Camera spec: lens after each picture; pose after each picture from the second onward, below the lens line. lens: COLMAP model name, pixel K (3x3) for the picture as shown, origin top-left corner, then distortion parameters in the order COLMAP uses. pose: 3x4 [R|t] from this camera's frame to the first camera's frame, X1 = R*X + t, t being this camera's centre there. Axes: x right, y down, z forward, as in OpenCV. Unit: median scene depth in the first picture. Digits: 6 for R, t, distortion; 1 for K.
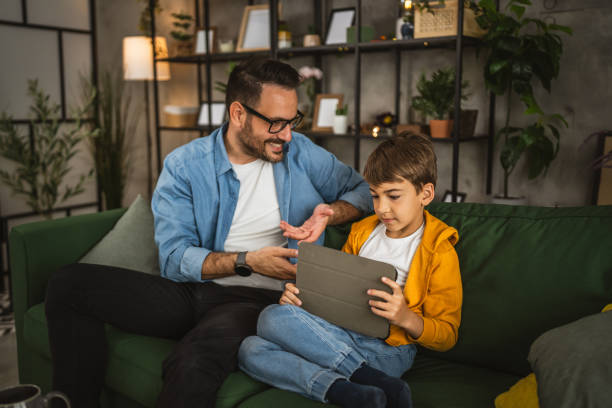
lens RADIAL K [[628.3, 0, 306.0], [0, 628.3, 204.0], [0, 0, 1]] dist [-0.009002, 0.109986]
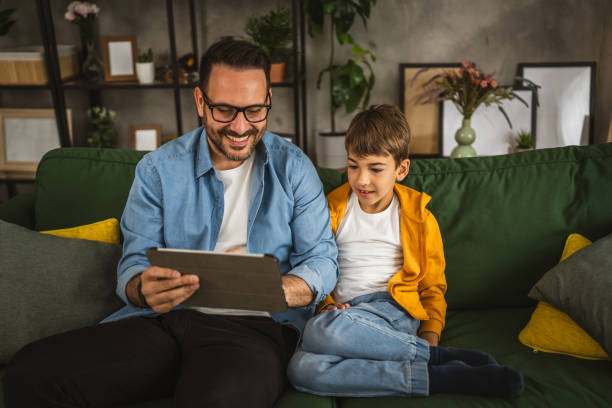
lens RADIAL K [[628.3, 0, 306.0], [0, 628.3, 204.0], [0, 0, 1]] dist [-0.009002, 0.109986]
pose [[0.811830, -0.202994, 0.547472, -0.497129], [0.114510, 0.974765, 0.191624, -0.160994], [-0.572555, -0.092875, 0.814589, 0.256394]]
